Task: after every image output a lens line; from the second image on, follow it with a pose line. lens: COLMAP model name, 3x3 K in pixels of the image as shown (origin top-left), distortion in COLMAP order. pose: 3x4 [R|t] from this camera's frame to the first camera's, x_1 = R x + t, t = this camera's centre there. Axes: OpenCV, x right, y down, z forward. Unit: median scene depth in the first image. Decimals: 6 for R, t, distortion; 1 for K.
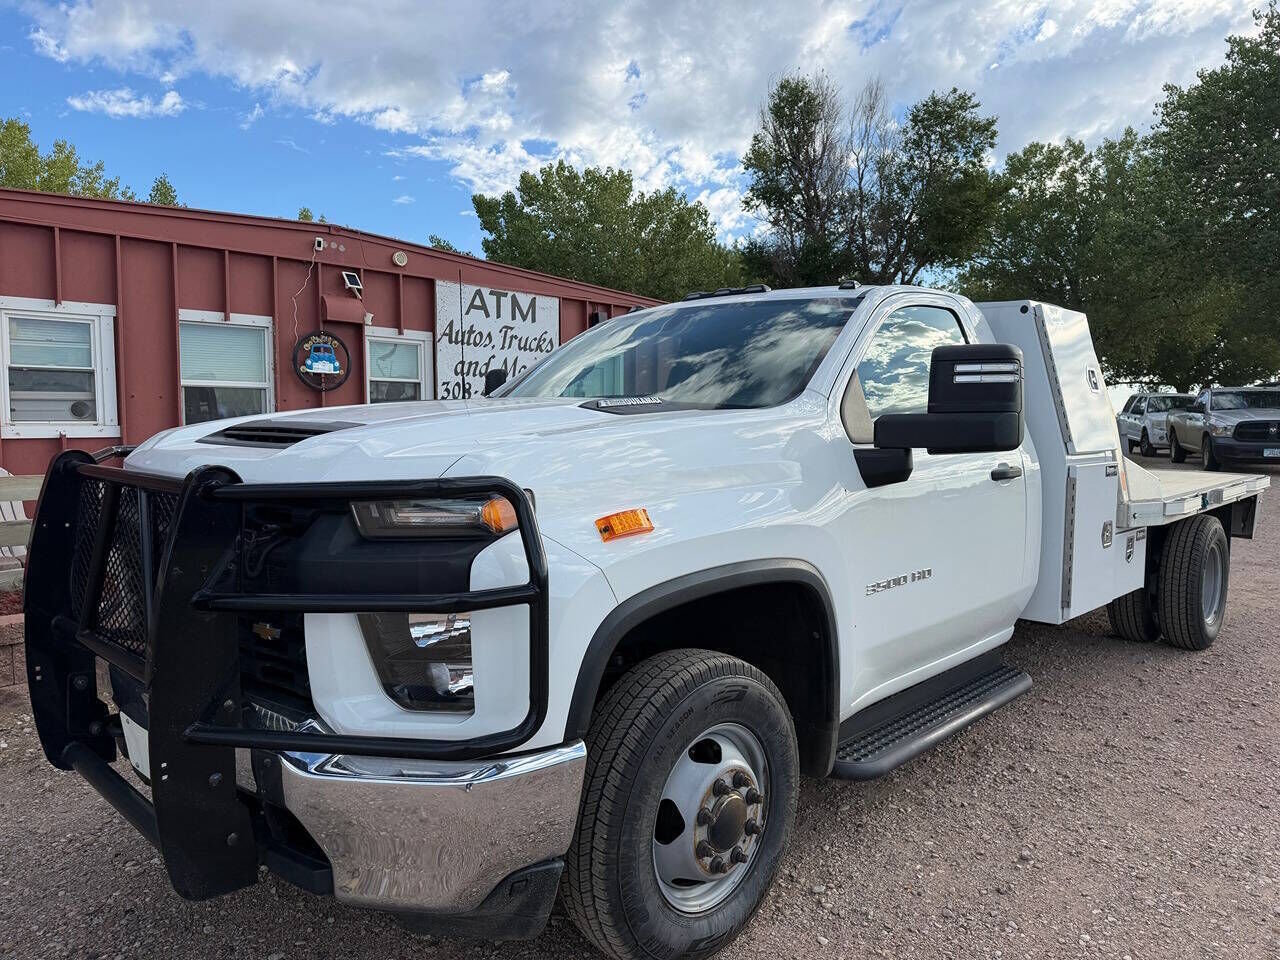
lens RADIAL K [[948.8, 0, 643.7], [0, 948.8, 487.6], [0, 0, 1]] dist [0.015138, -0.040960]
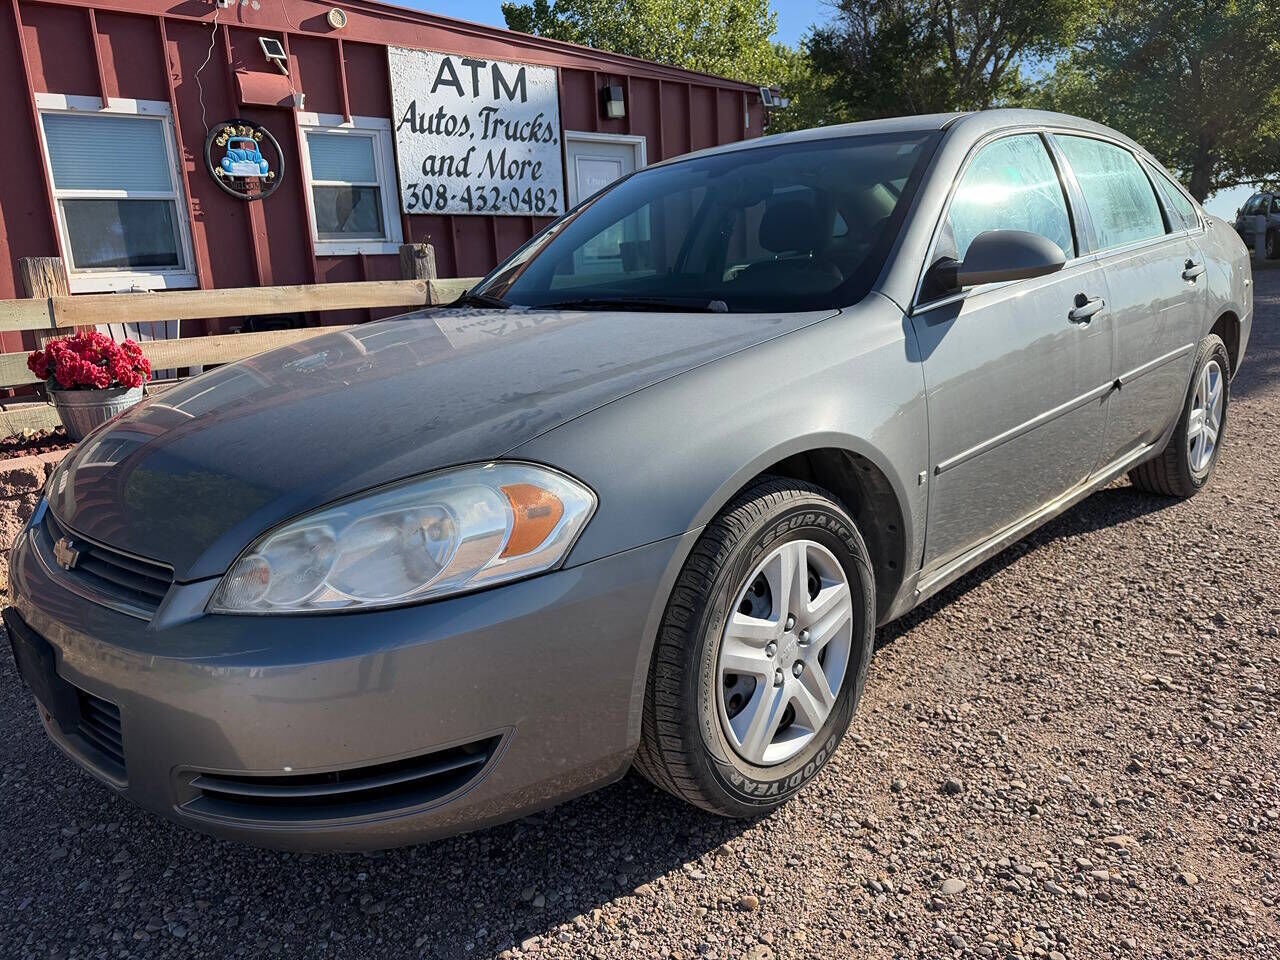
lens RADIAL K [[948.8, 0, 623.1], [0, 948.8, 505.7], [0, 0, 1]] dist [0.015138, -0.040960]
pose [[0.994599, -0.030054, -0.099347, 0.034611], [0.047420, 0.983003, 0.177359, 0.019115], [0.092328, -0.181112, 0.979119, 0.182277]]
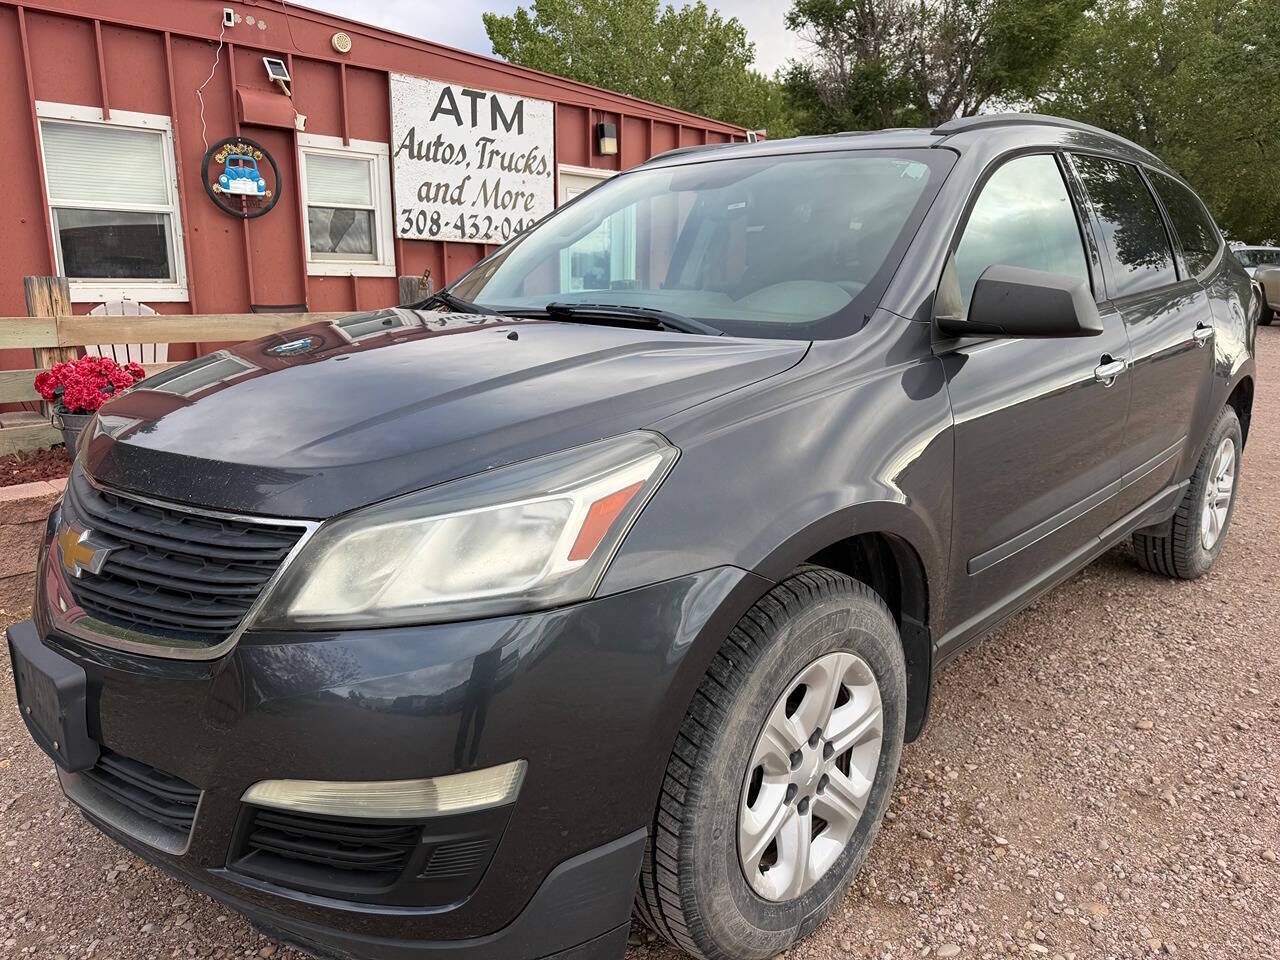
lens RADIAL K [[948.8, 0, 639.7], [0, 948.8, 514.7], [0, 0, 1]] dist [0.015138, -0.040960]
pose [[0.999306, 0.016341, -0.033465, 0.016721], [-0.010239, 0.984514, 0.175006, -0.000072], [0.035806, -0.174542, 0.983998, 0.166441]]
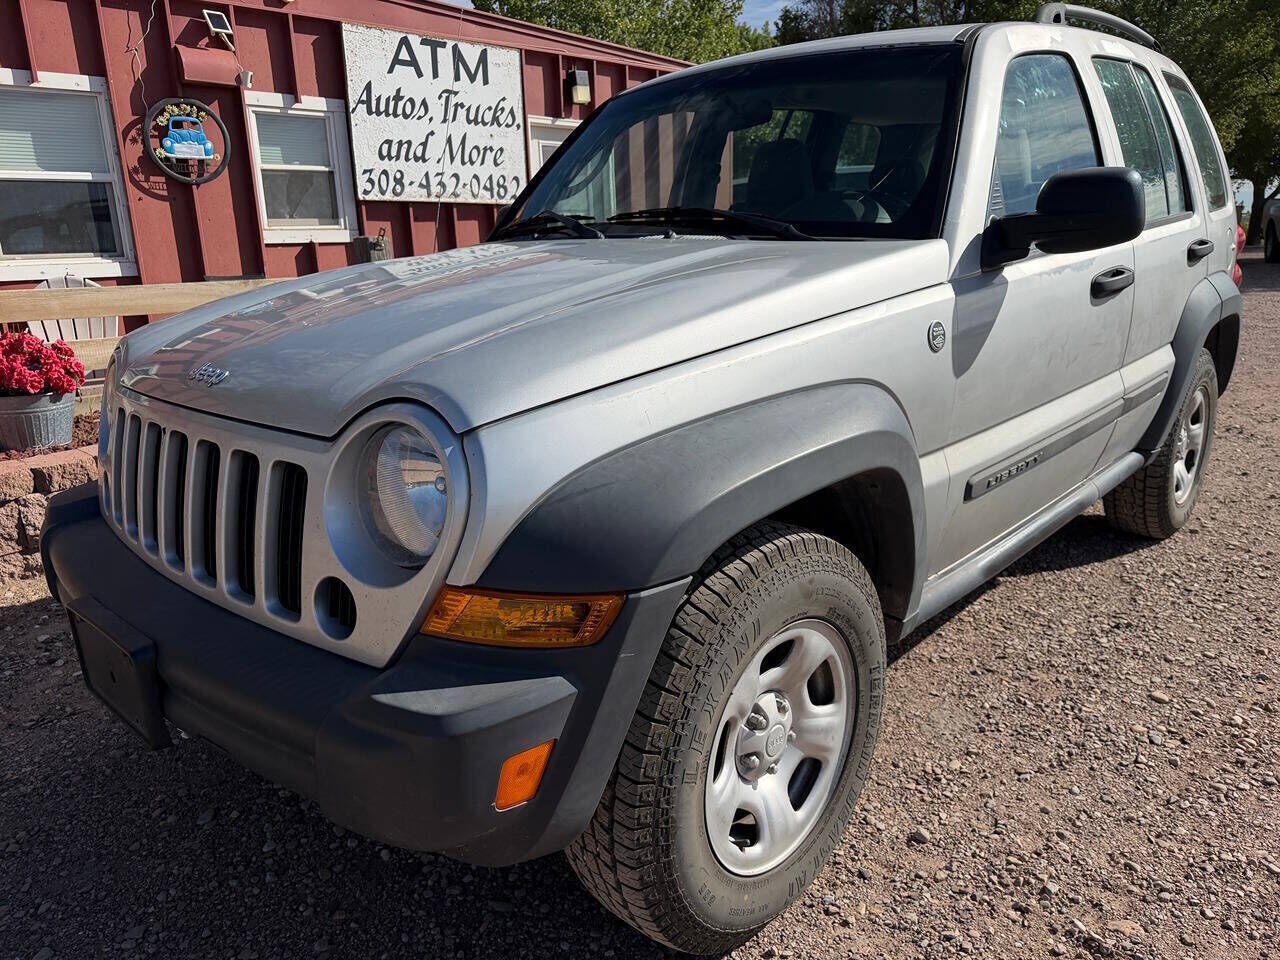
lens RADIAL K [[948.8, 0, 635.4], [0, 948.8, 510.7], [0, 0, 1]] dist [0.015138, -0.040960]
pose [[0.998778, -0.022374, -0.044060, 0.029628], [0.030935, 0.978394, 0.204420, 0.006594], [0.038534, -0.205534, 0.977891, 0.201042]]
